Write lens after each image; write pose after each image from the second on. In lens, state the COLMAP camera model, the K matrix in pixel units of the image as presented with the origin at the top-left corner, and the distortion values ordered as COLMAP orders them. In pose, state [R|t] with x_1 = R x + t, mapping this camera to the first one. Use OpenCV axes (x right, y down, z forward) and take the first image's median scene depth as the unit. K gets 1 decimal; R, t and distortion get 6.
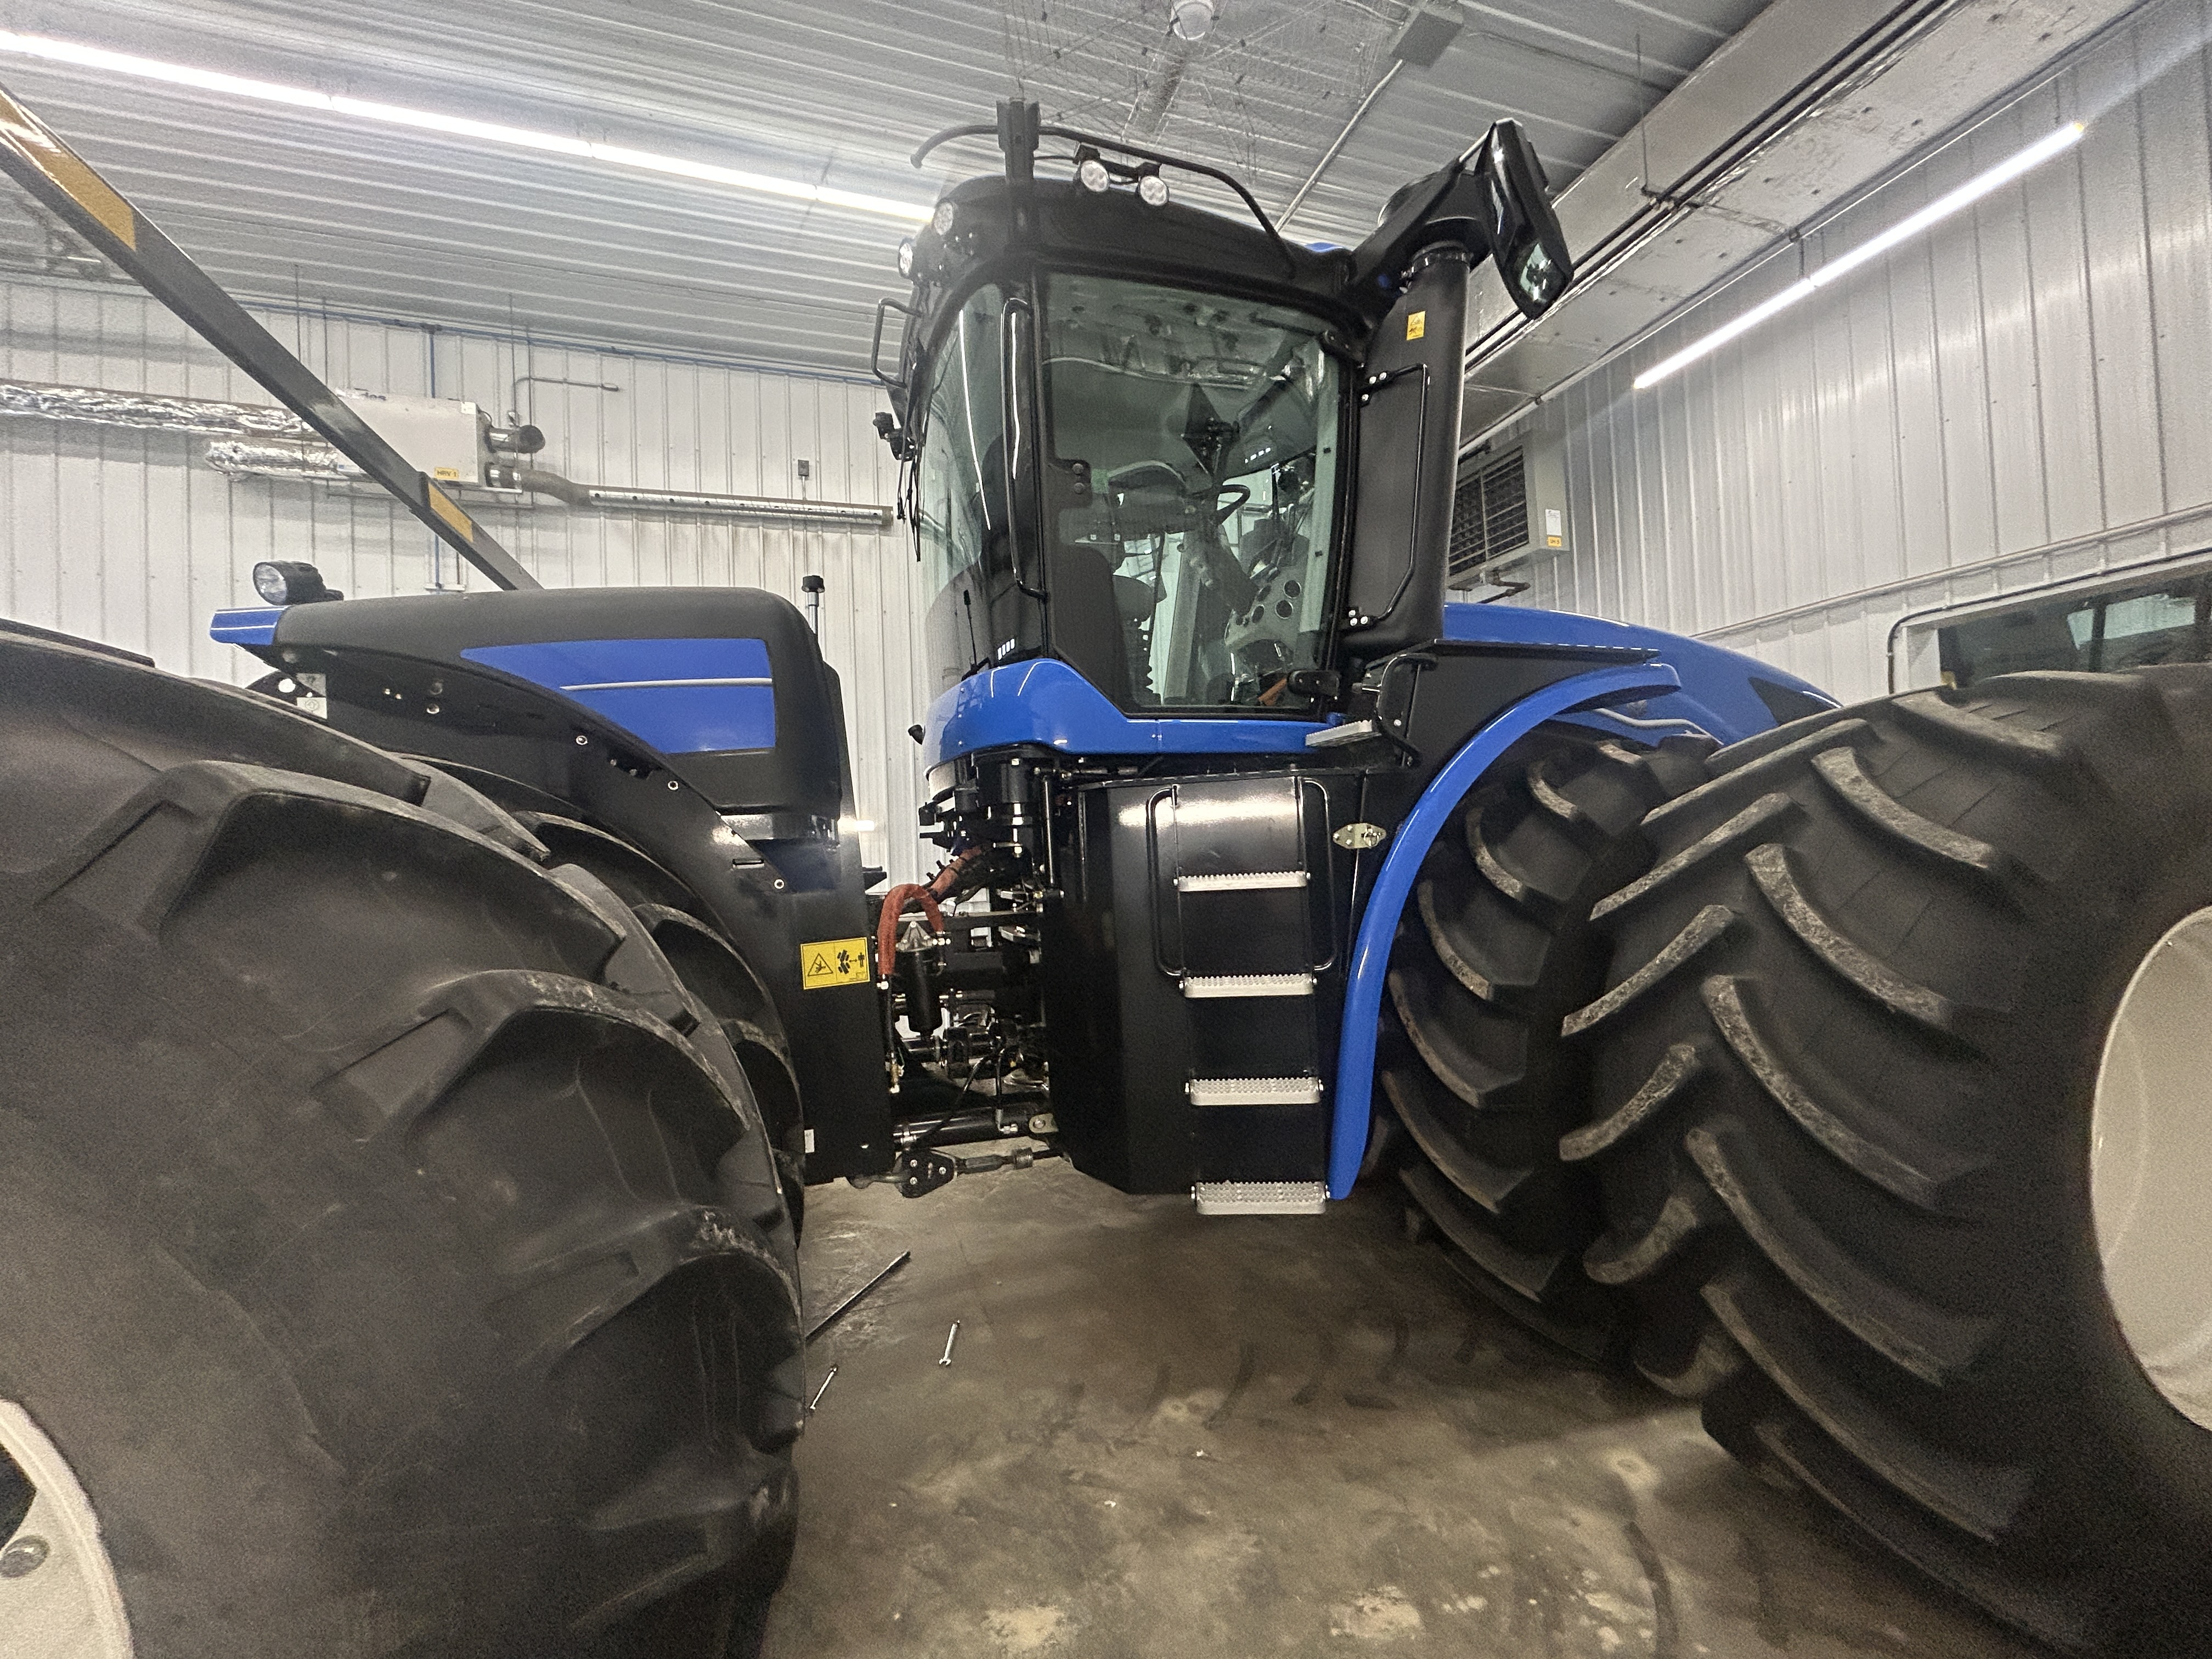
lens RADIAL K [[853.0, 0, 1106.0], [0, 853.0, 829.5], [0, 0, 1]] dist [-0.000456, -0.000033]
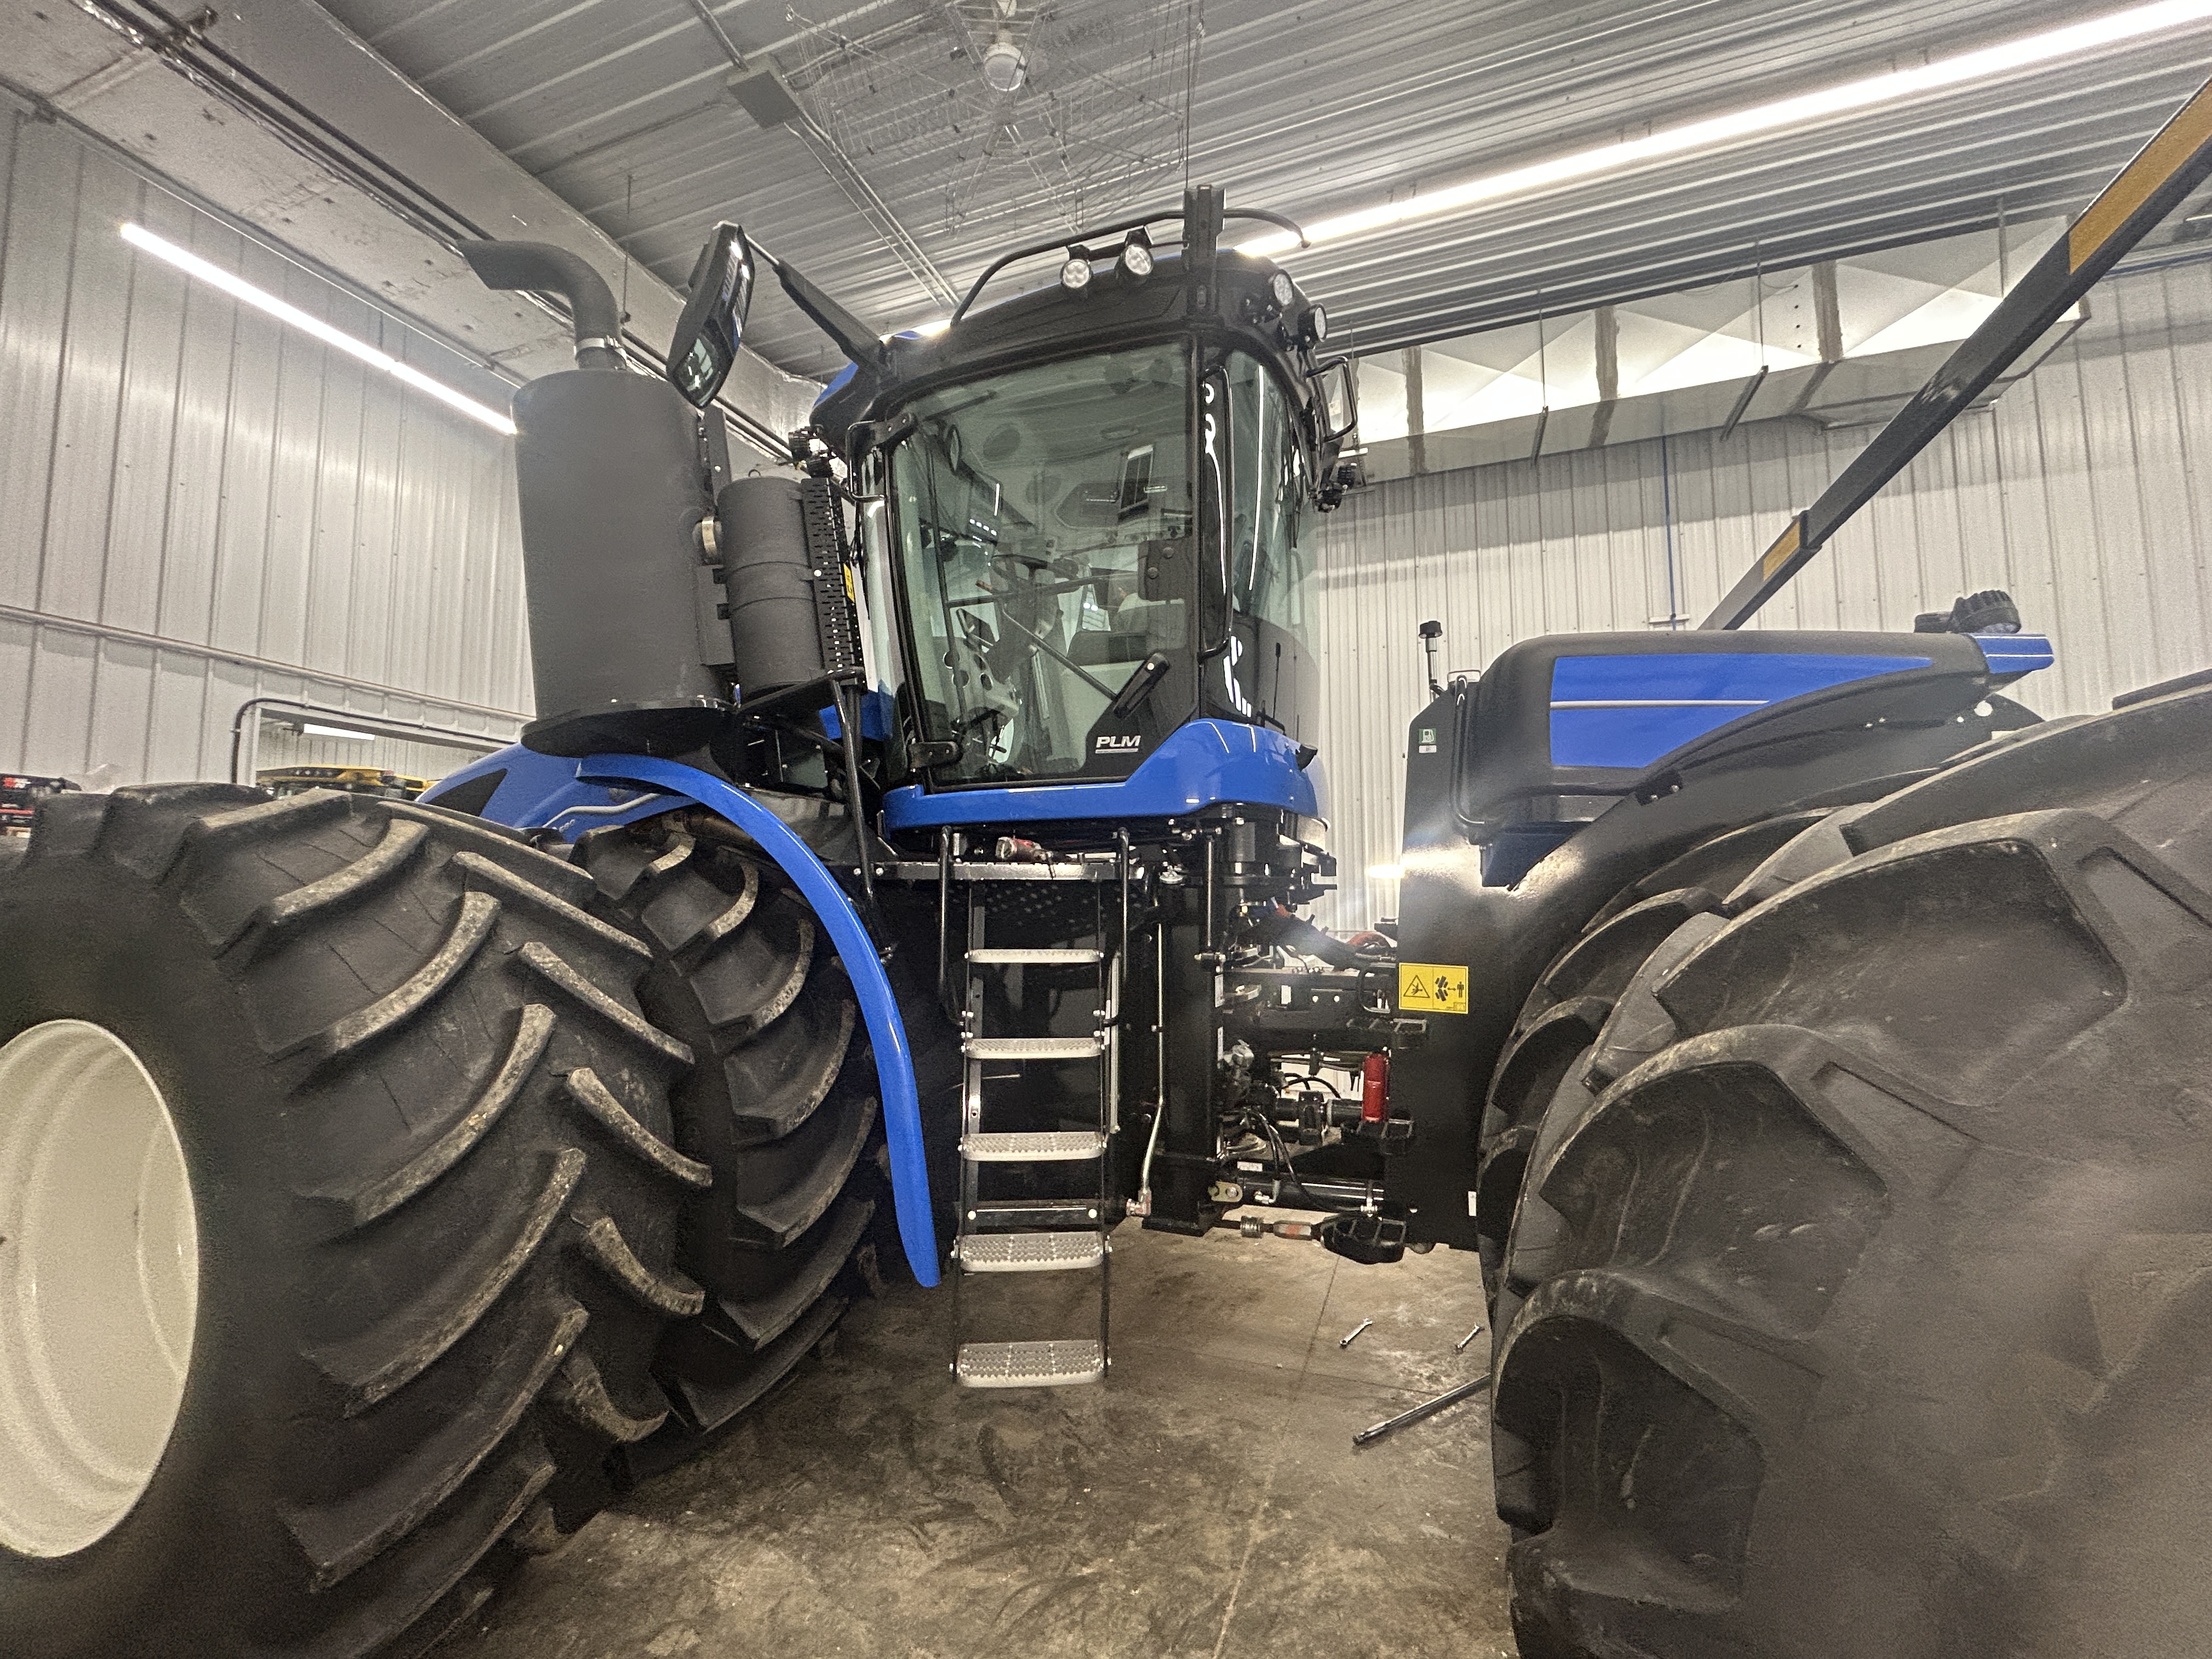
lens RADIAL K [[905.9, 0, 1106.0], [0, 905.9, 829.5], [0, 0, 1]] dist [0.001306, 0.000415]
pose [[-0.789252, 0.091285, 0.607246, -0.618239], [0.020535, 0.992259, -0.122472, 0.057286], [-0.613726, -0.084192, -0.785017, 1.899083]]
